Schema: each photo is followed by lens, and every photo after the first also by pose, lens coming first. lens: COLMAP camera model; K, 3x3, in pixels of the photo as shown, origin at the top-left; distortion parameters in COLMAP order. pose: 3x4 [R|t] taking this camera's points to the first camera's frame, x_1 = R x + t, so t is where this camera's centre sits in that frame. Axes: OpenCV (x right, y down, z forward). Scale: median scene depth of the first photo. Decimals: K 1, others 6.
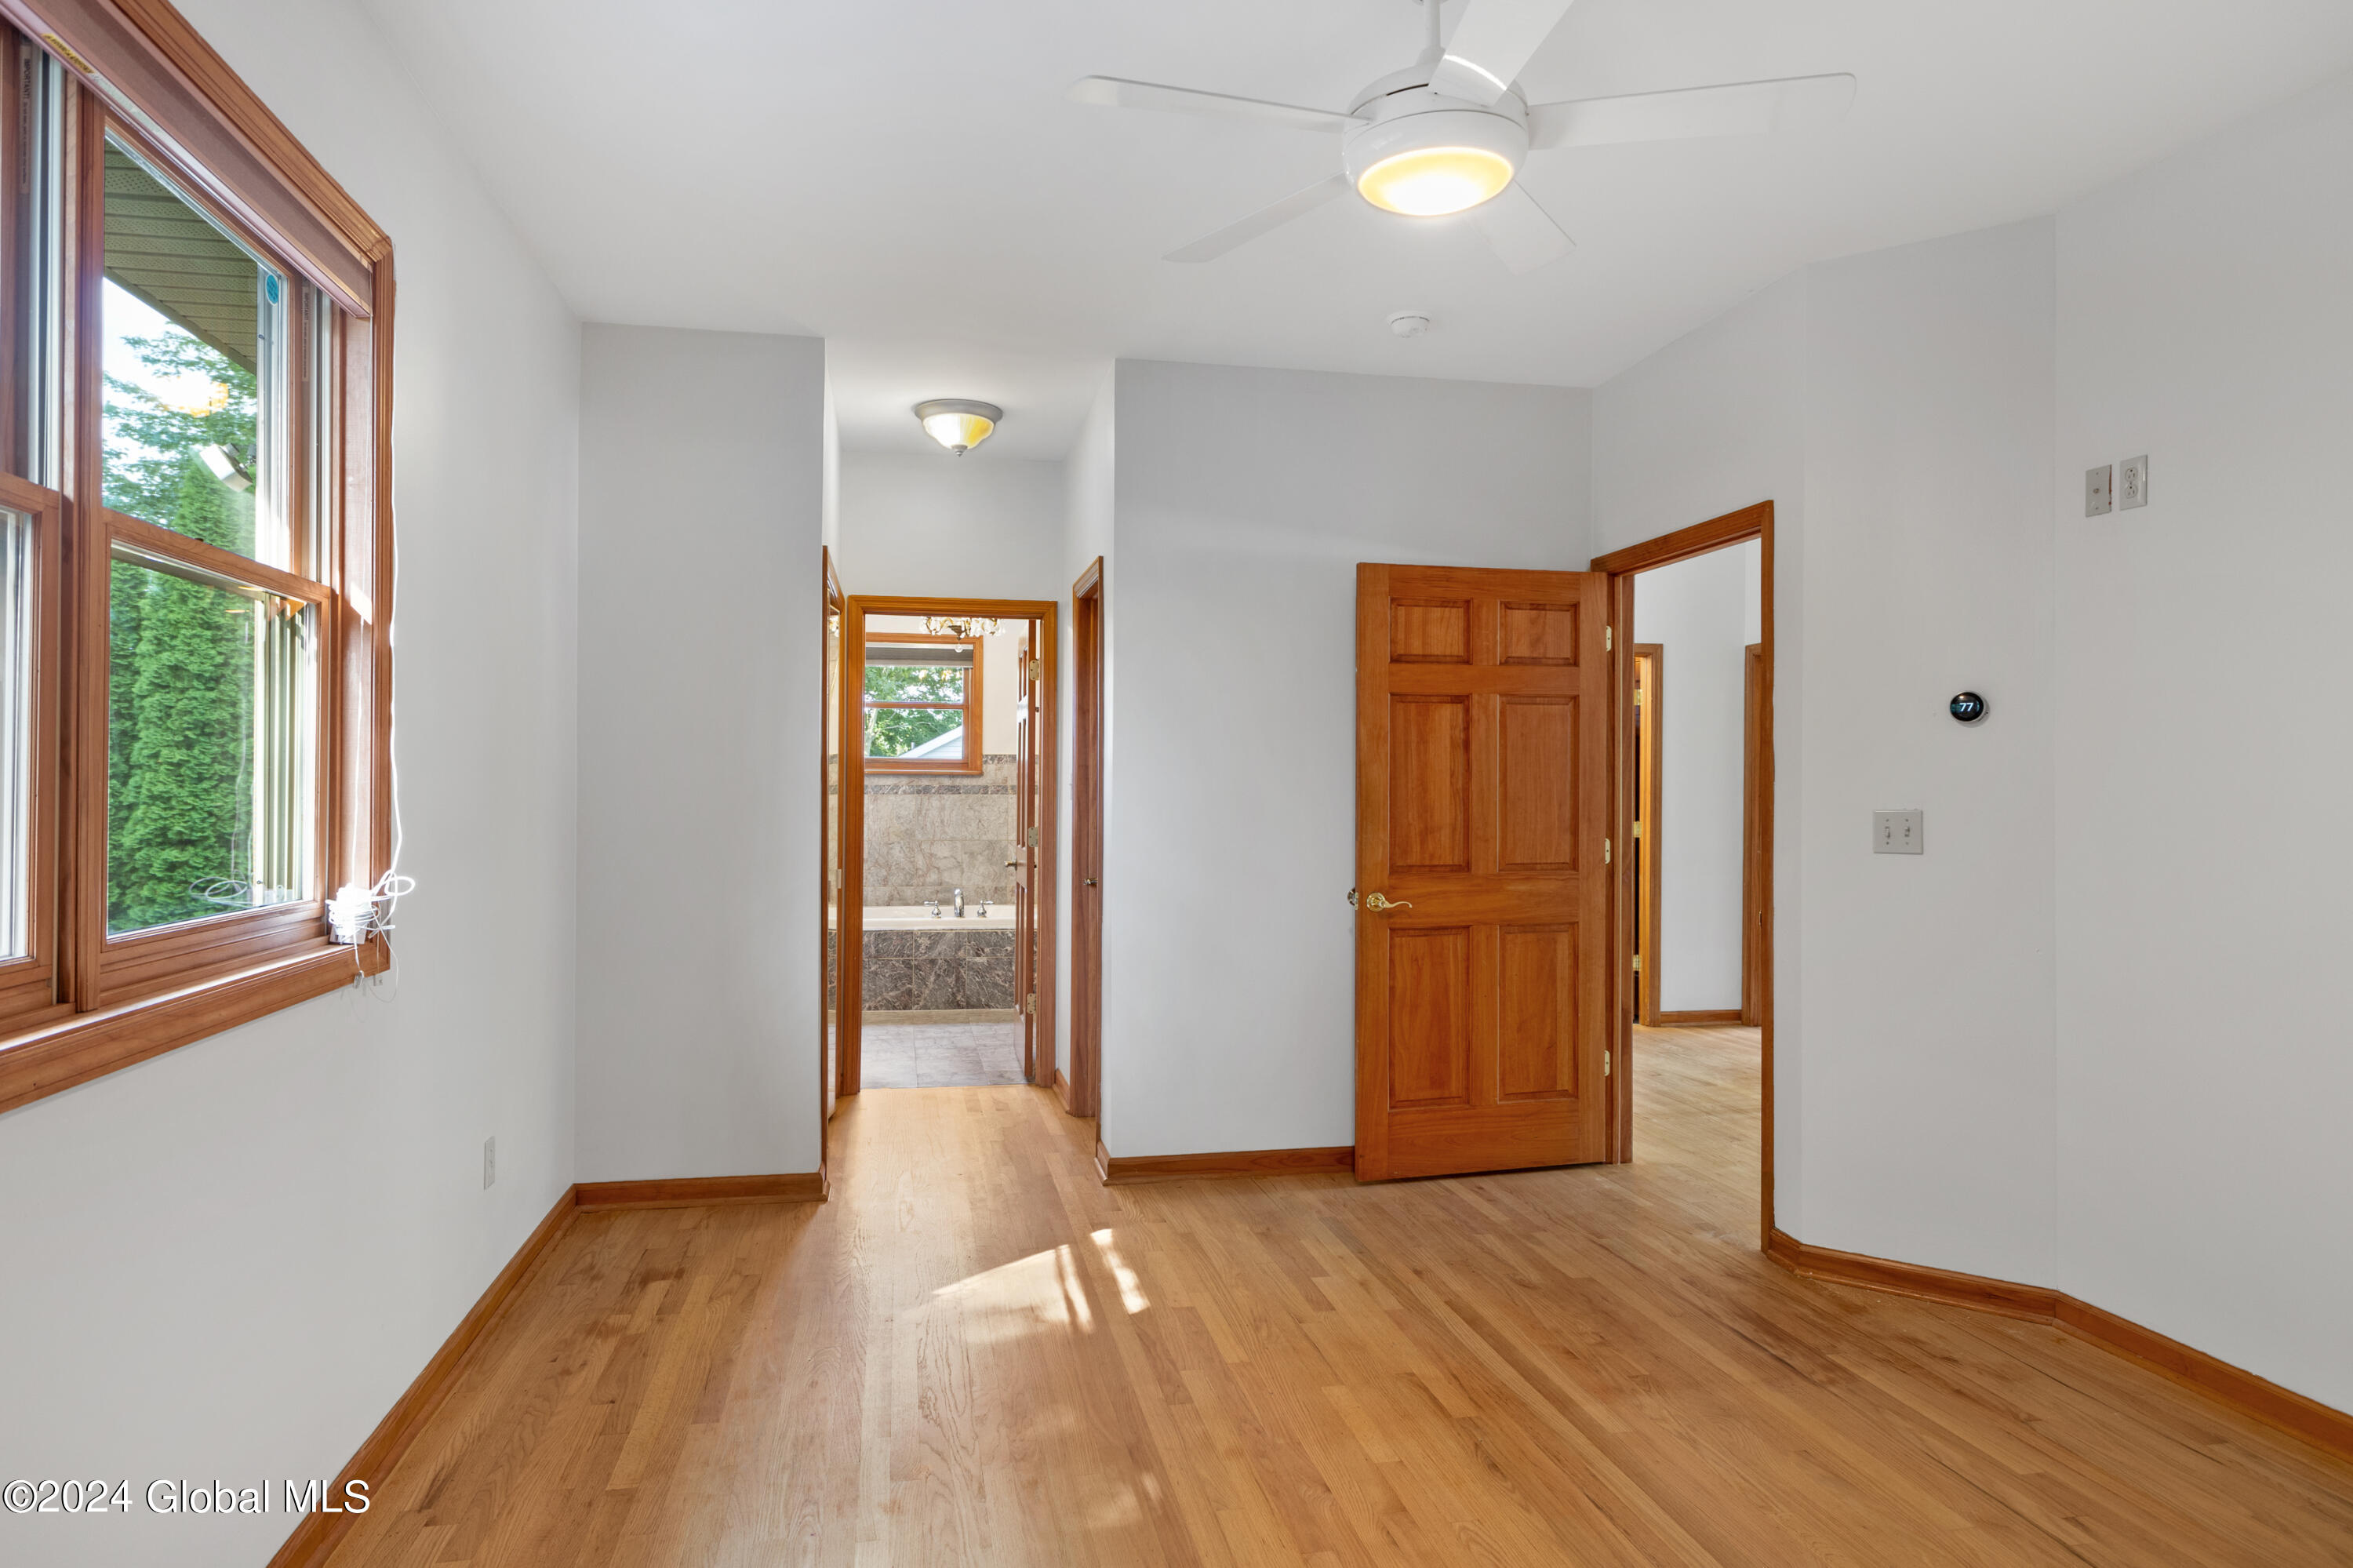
lens RADIAL K [[1516.3, 0, 1176.5], [0, 1516.3, 784.0], [0, 0, 1]] dist [0.000327, -0.000107]
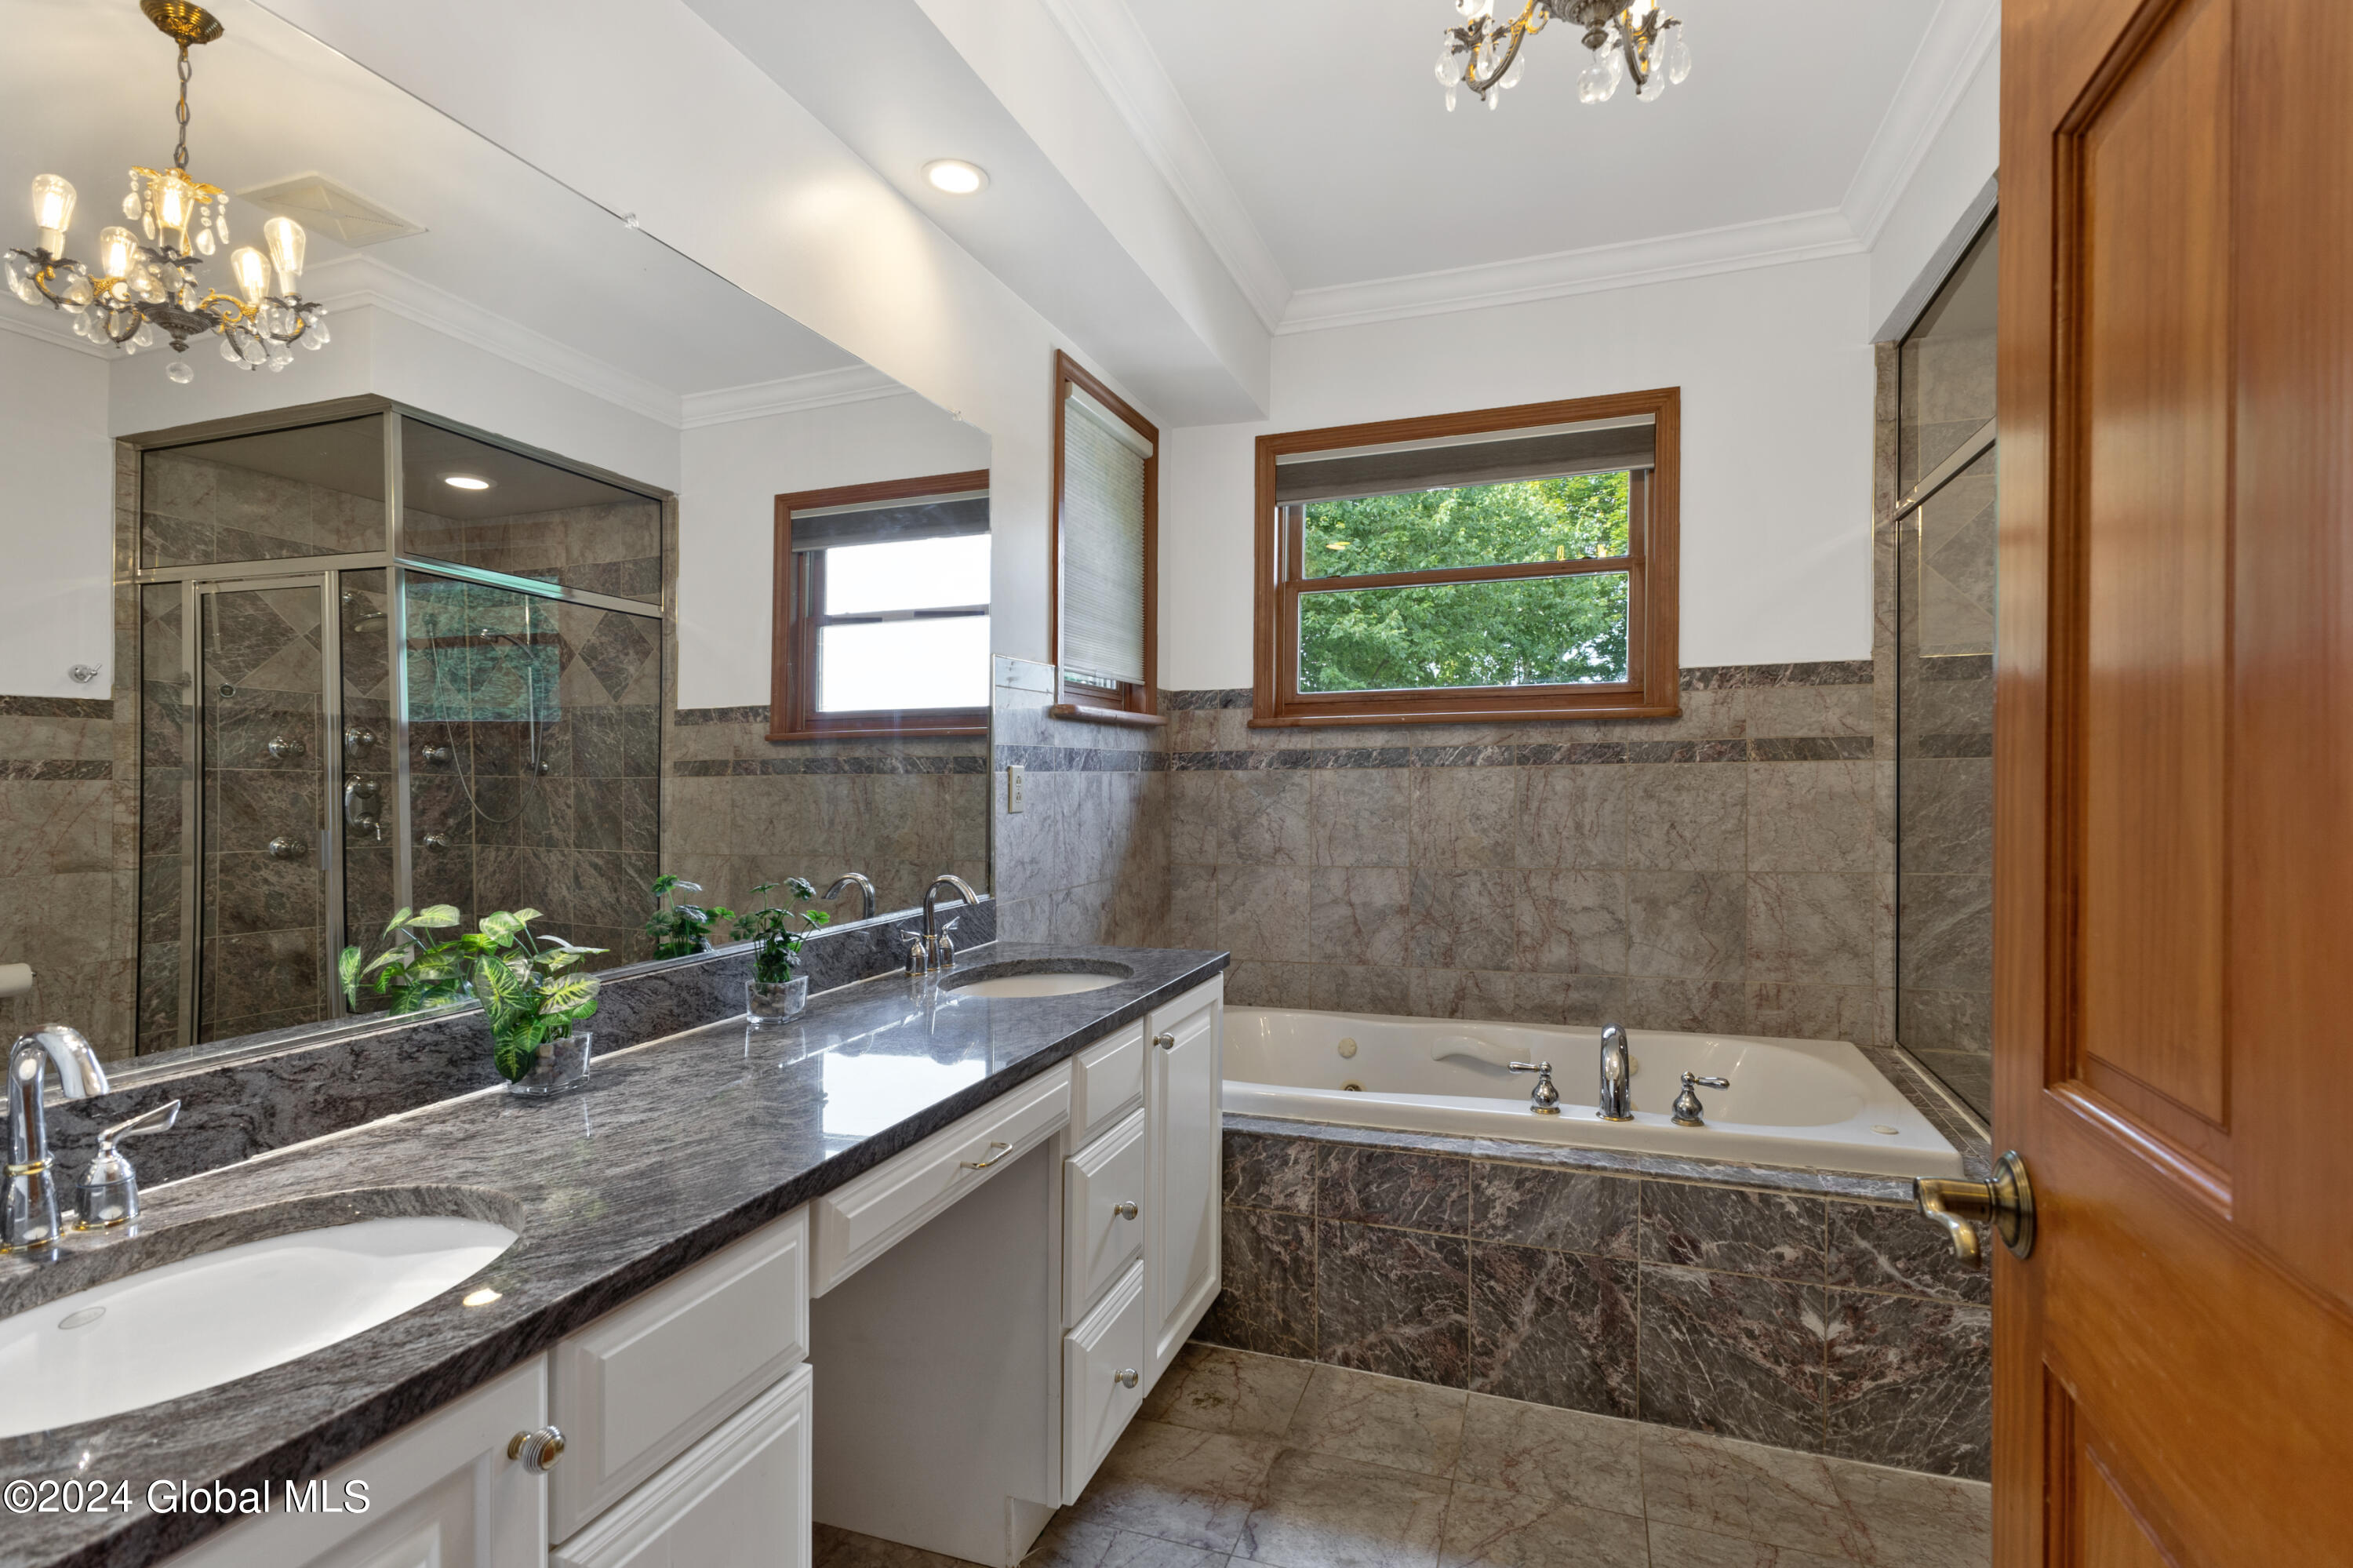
lens RADIAL K [[1145.0, 0, 1140.2], [0, 1145.0, 797.0], [0, 0, 1]] dist [0.000211, 0.000049]
pose [[0.851370, -0.004245, -0.524549, -0.089323], [0.012298, 0.999854, 0.011869, 0.010730], [0.524422, -0.016556, 0.851298, 0.655587]]
